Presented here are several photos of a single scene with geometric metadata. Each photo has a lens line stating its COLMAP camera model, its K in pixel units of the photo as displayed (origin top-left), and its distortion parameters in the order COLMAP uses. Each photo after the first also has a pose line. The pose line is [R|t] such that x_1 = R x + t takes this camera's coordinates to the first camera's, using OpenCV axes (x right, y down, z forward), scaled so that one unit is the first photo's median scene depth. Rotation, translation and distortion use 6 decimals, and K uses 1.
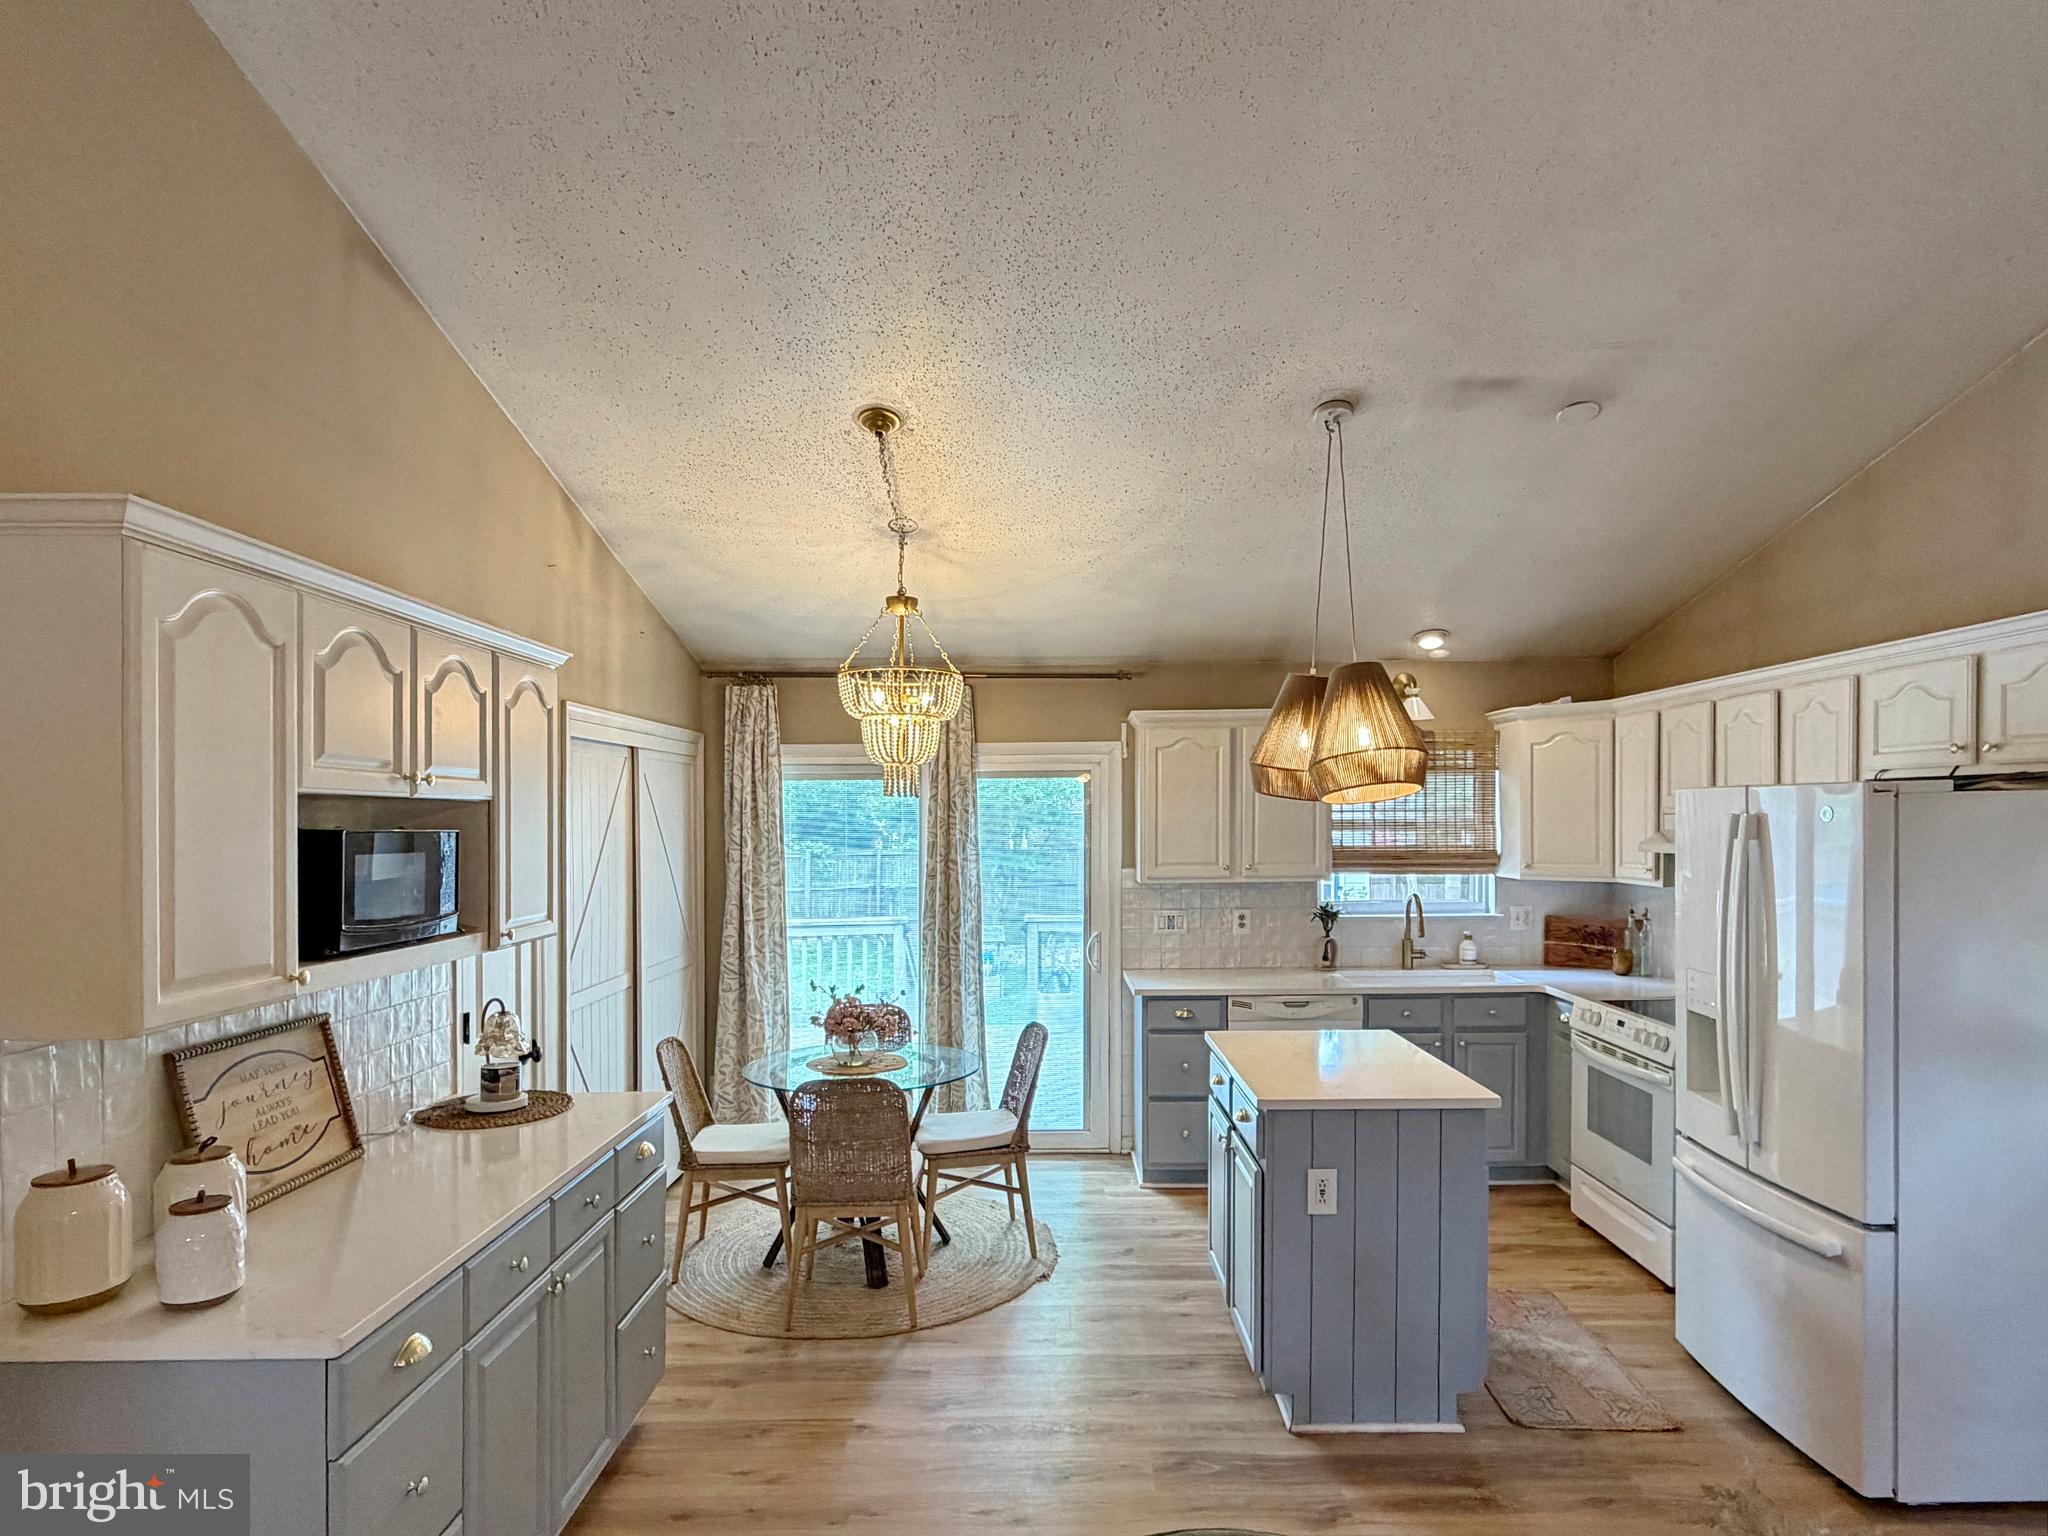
lens RADIAL K [[1146.5, 0, 1068.8], [0, 1146.5, 805.3], [0, 0, 1]] dist [-0.000705, -0.003659]
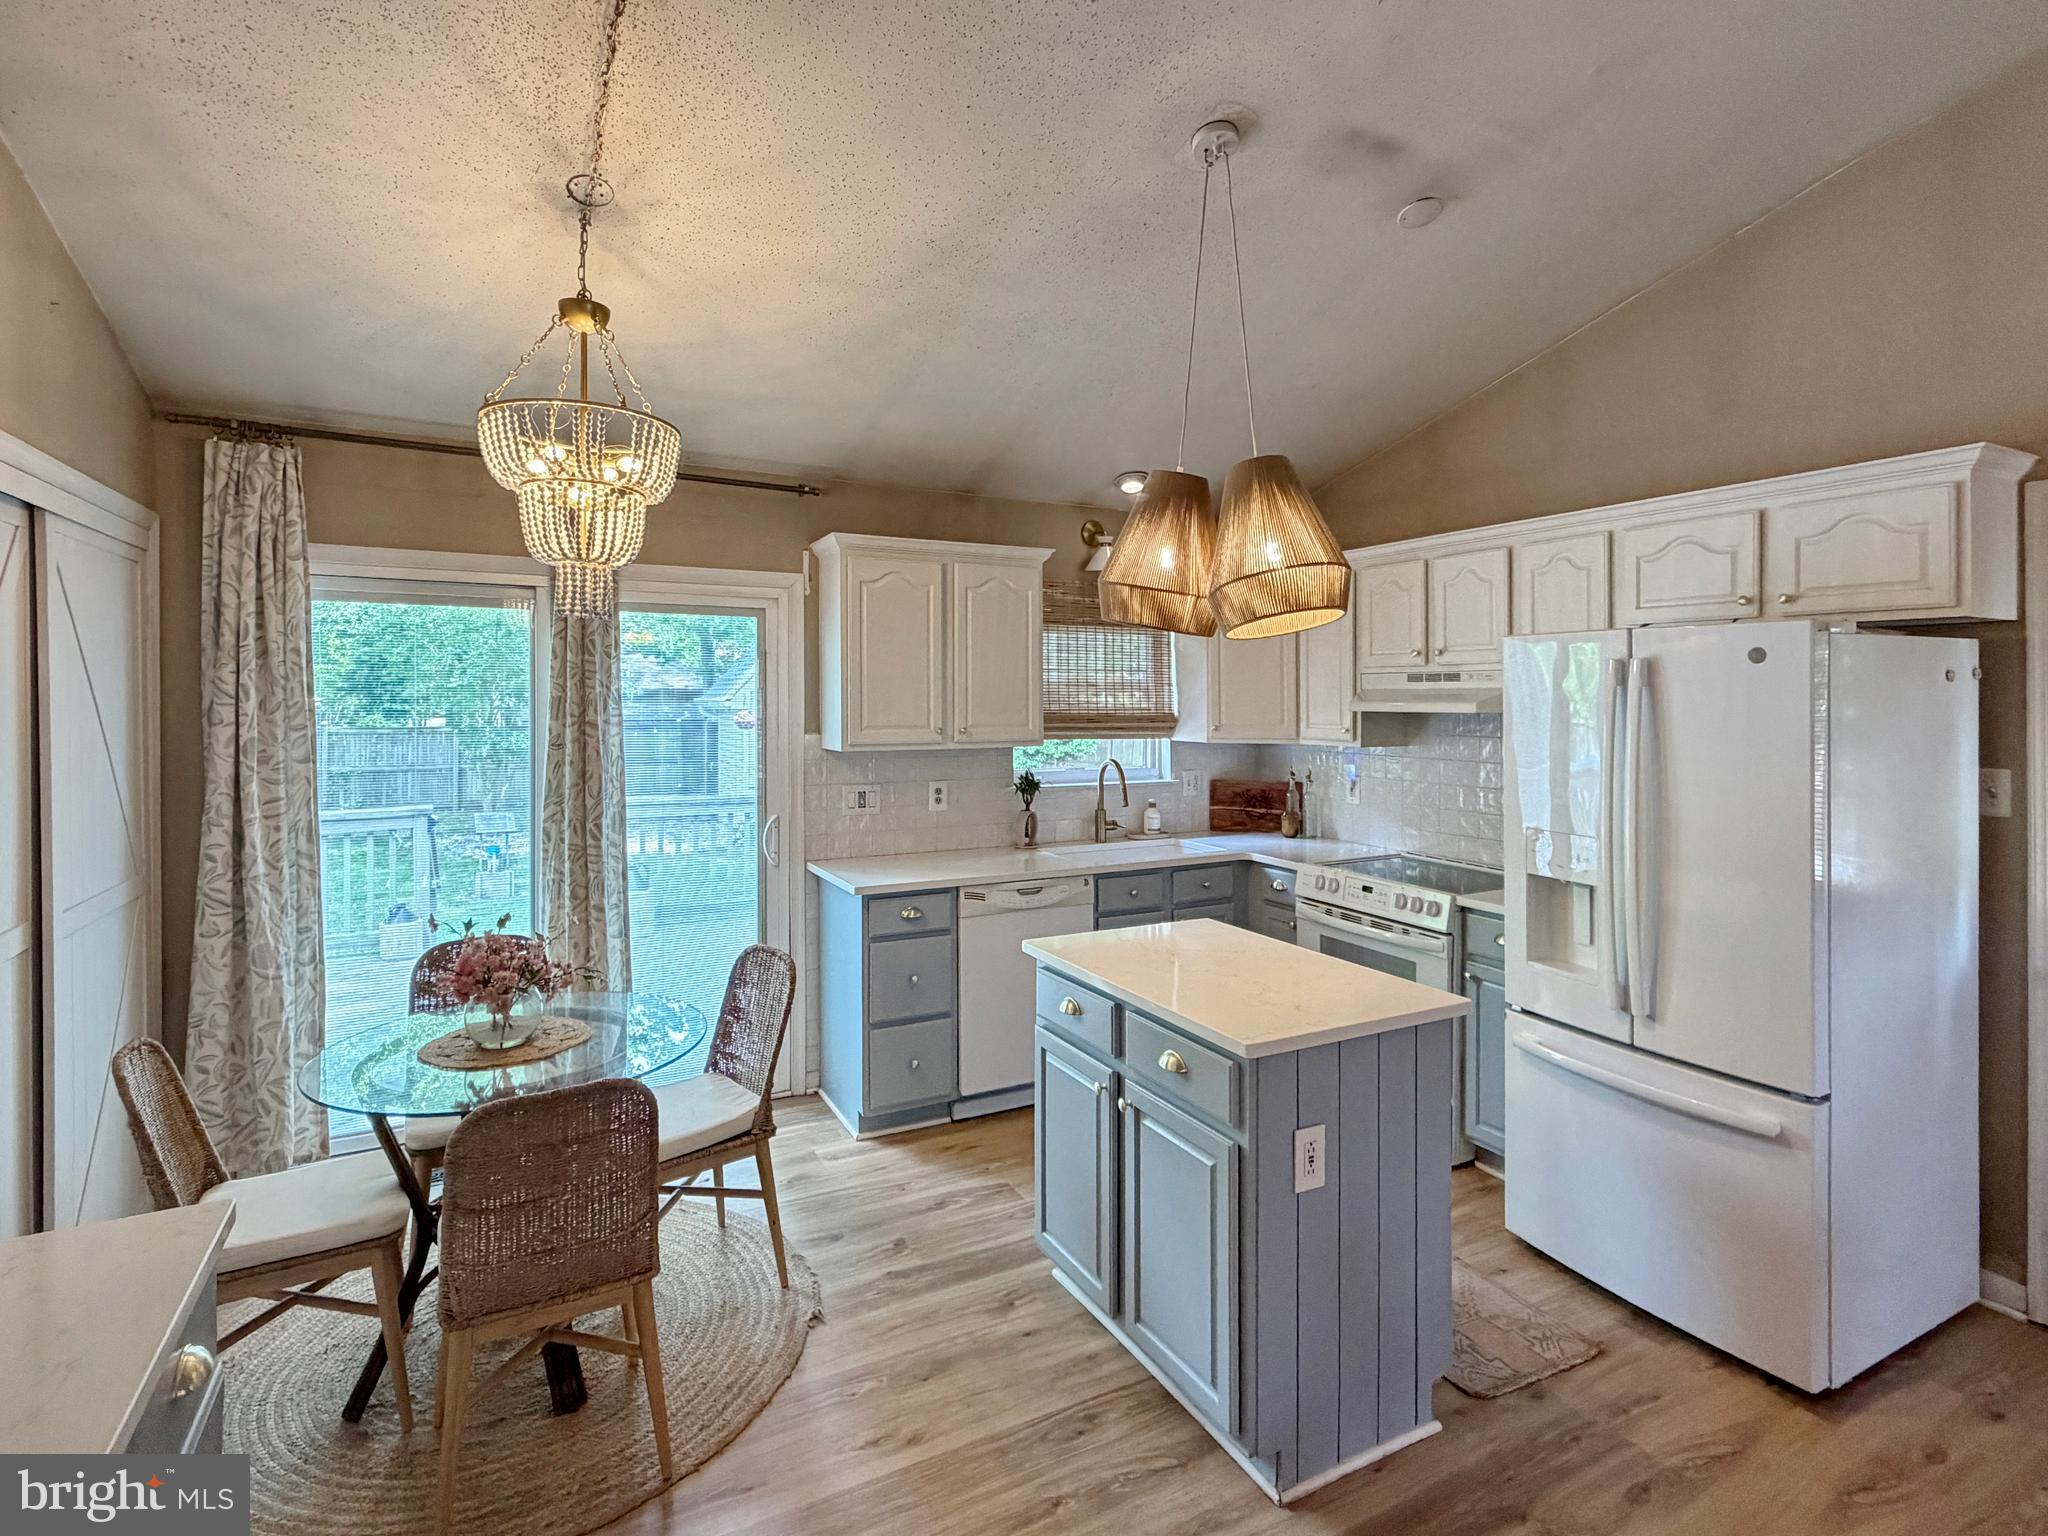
lens RADIAL K [[1052.1, 0, 994.3], [0, 1052.1, 702.8], [0, 0, 1]] dist [-0.001968, 0.000927]
pose [[0.903953, 0.005728, 0.427594, -0.162754], [-0.010617, 0.999903, 0.009051, 0.028416], [-0.427500, -0.012721, 0.903926, 0.318993]]
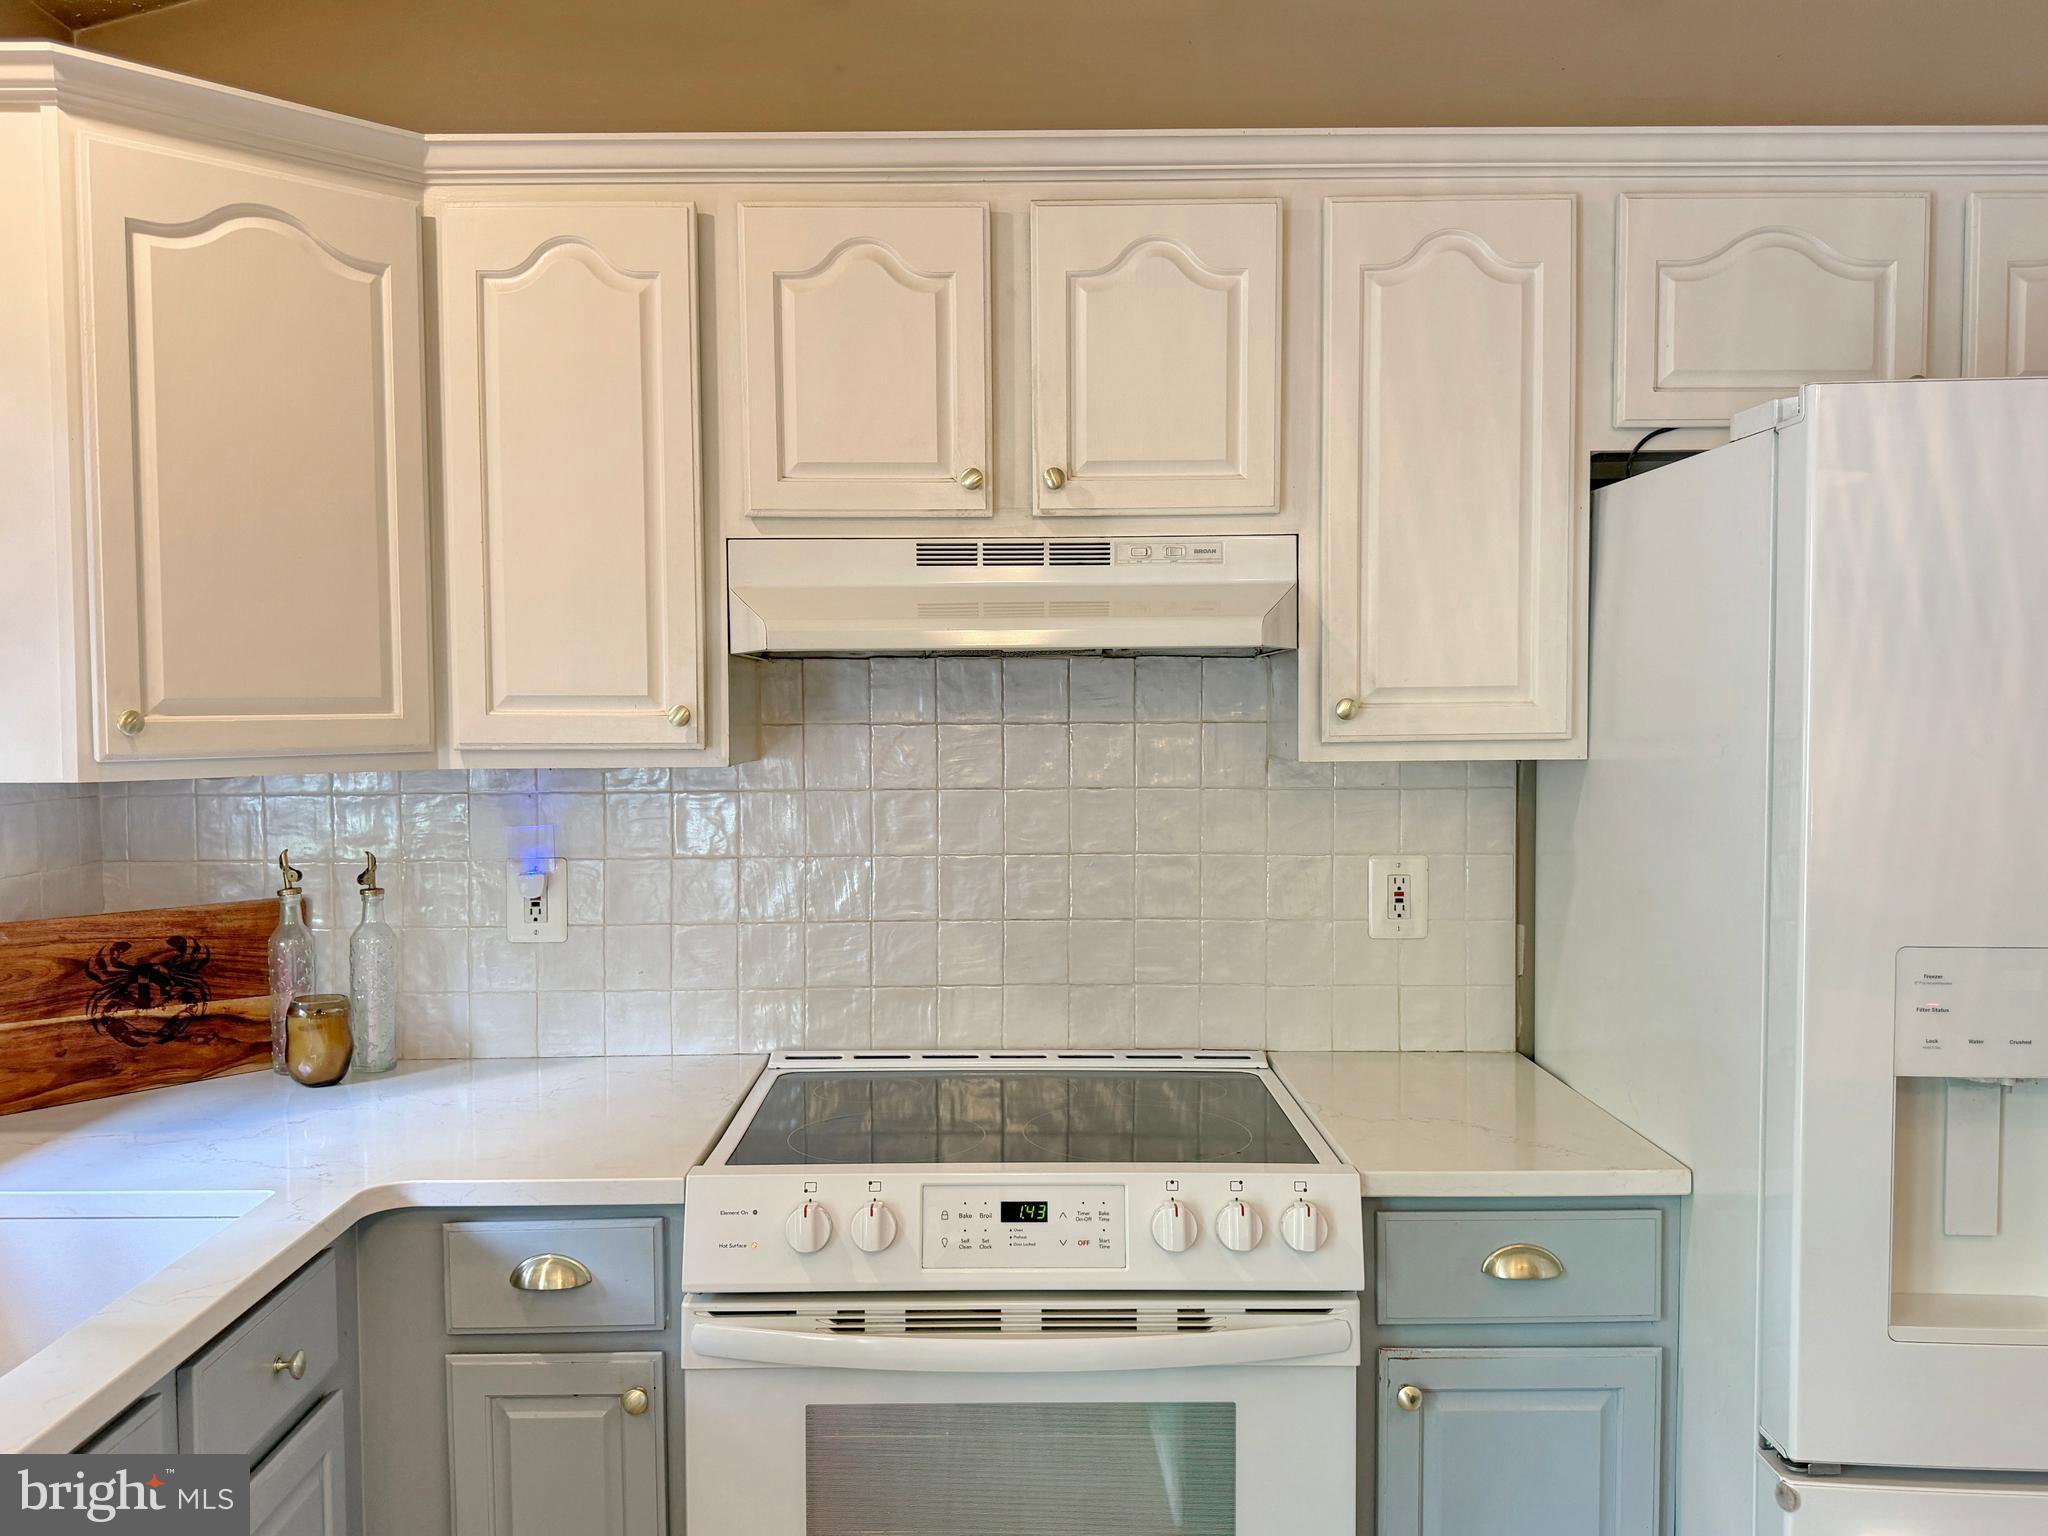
lens RADIAL K [[1615.5, 0, 1028.2], [0, 1615.5, 764.1], [0, 0, 1]] dist [0.047148, -0.004273]
pose [[-0.009259, -0.030315, 0.999498, 0.064499], [-0.003438, 0.999535, 0.030284, 0.057755], [-0.999951, -0.003156, -0.009359, 0.938690]]
